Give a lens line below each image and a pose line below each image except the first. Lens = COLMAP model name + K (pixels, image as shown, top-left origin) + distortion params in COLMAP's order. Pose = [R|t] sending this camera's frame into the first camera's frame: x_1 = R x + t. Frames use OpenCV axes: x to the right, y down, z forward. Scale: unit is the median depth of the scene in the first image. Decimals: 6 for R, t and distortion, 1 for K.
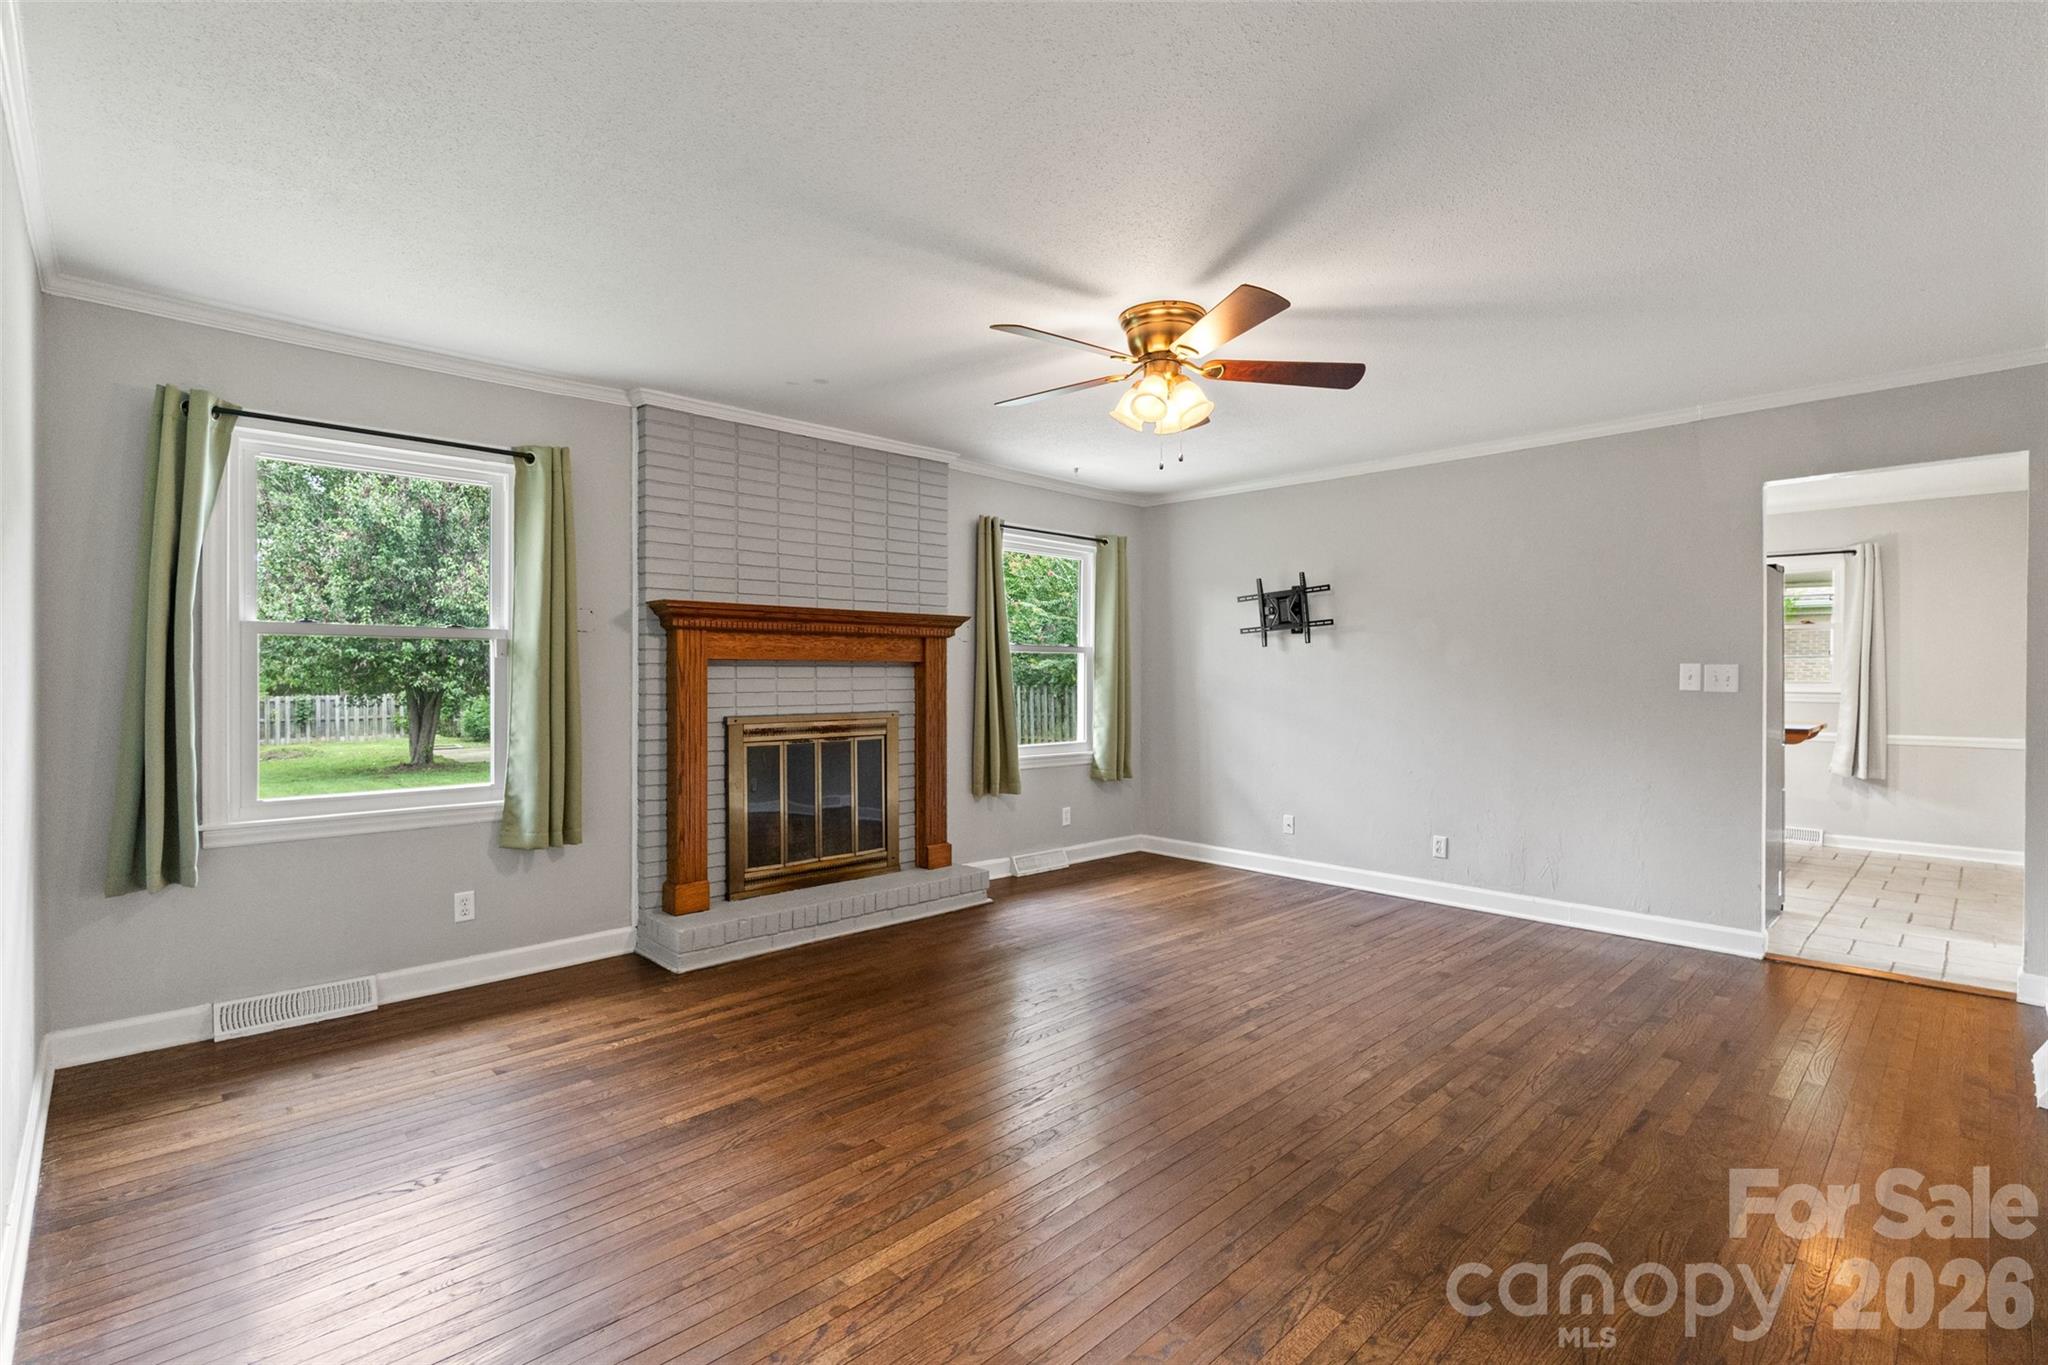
lens RADIAL K [[953.1, 0, 989.3], [0, 953.1, 680.9], [0, 0, 1]] dist [-0.011988, 0.001123]
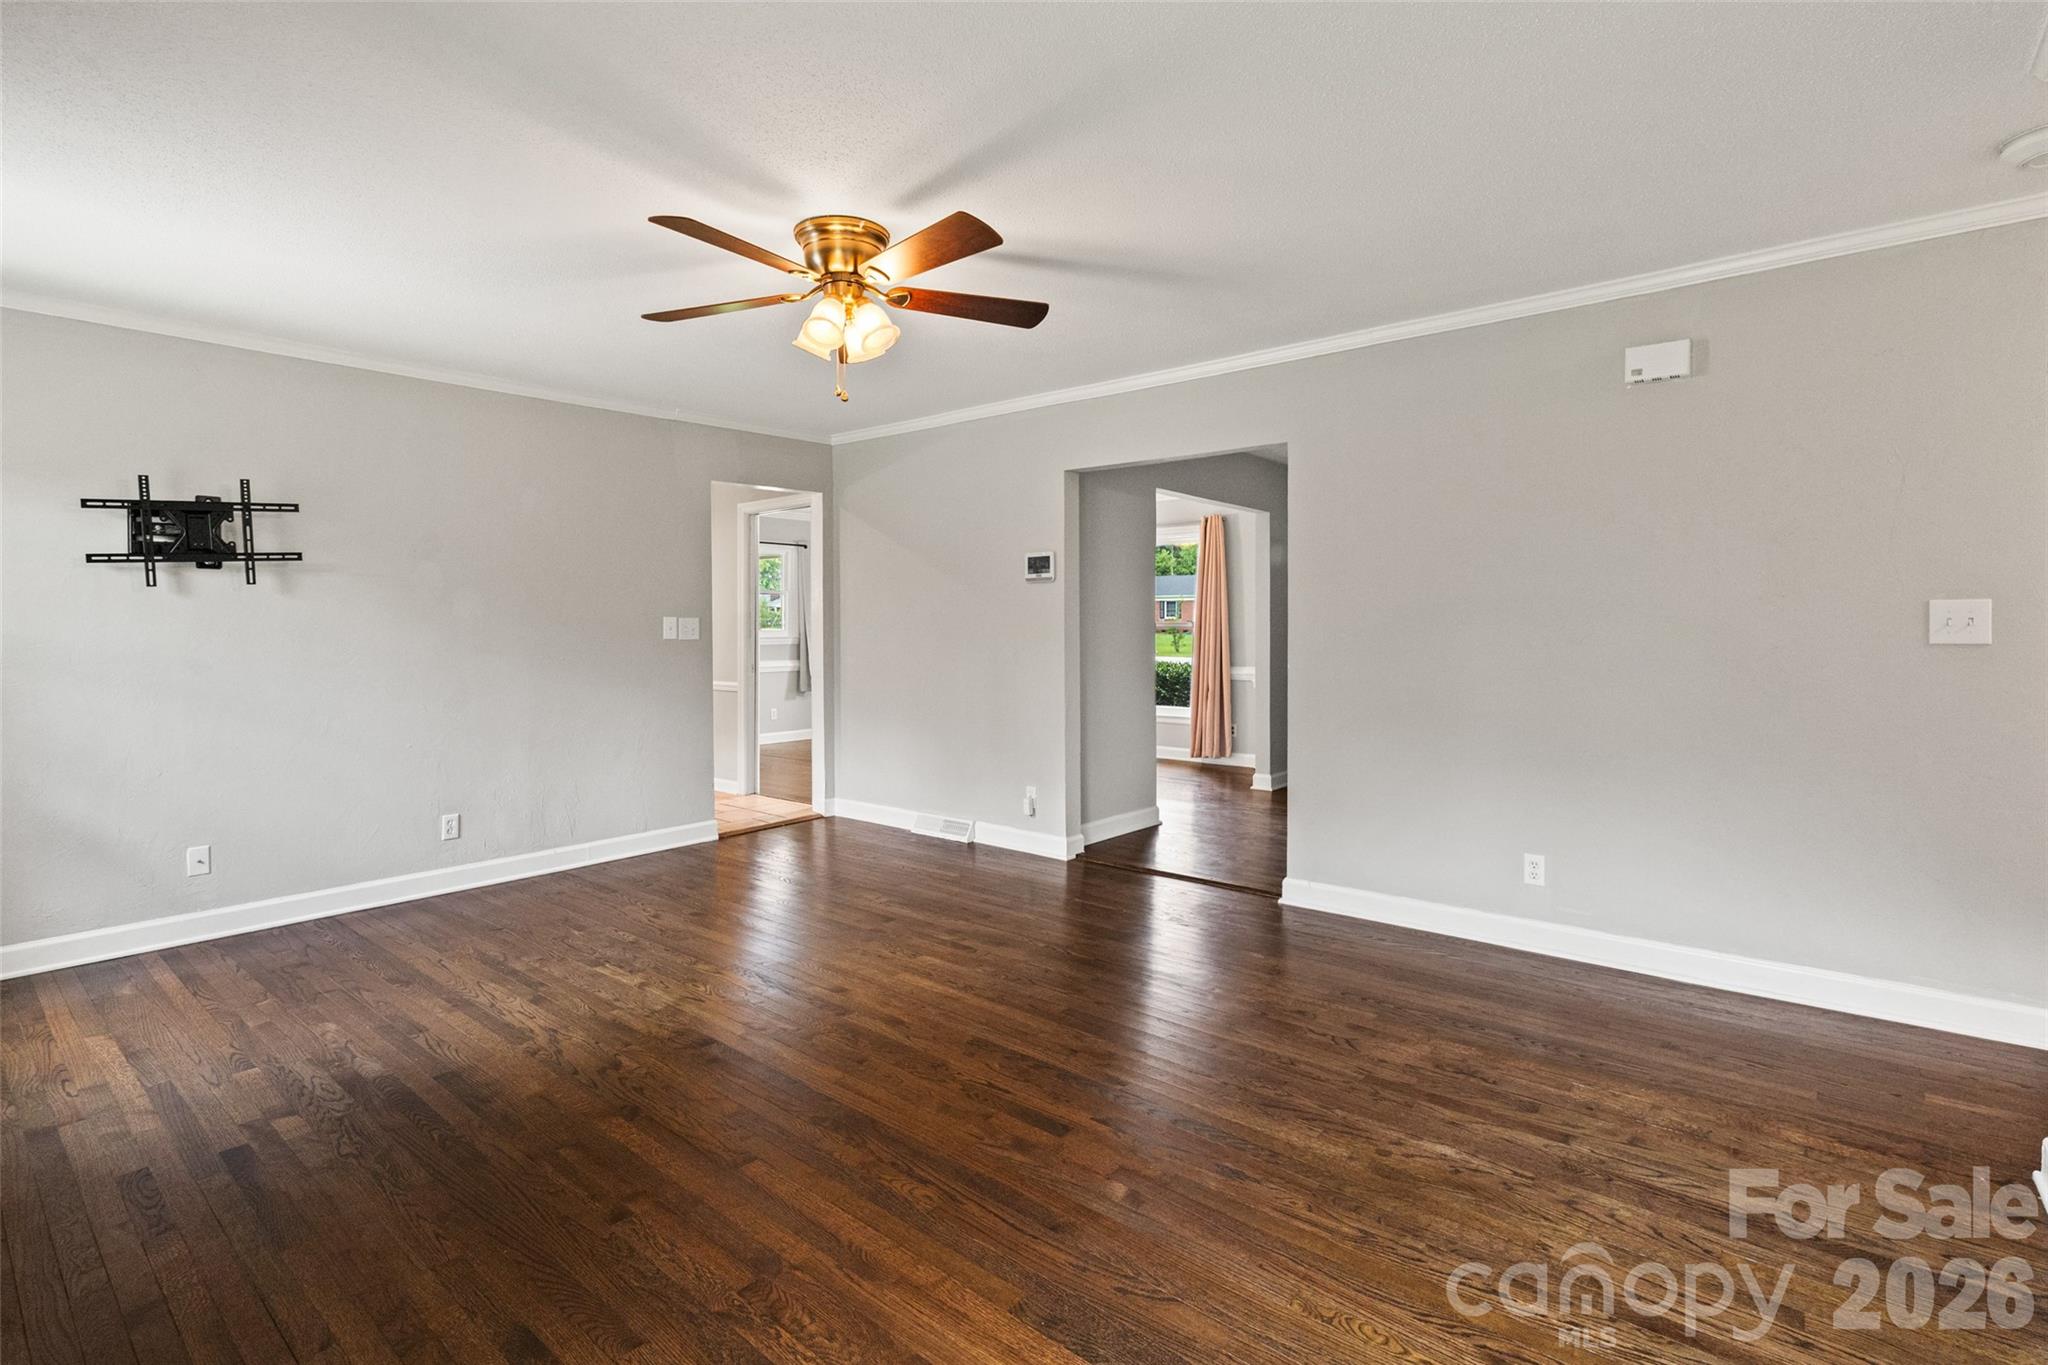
lens RADIAL K [[953.1, 0, 1073.7], [0, 953.1, 621.0], [0, 0, 1]] dist [-0.011988, 0.001123]
pose [[-0.148664, 0.001731, 0.988886, -0.497750], [0.015058, 0.999886, 0.000513, -0.005455], [-0.988773, 0.014967, -0.148673, 0.601099]]
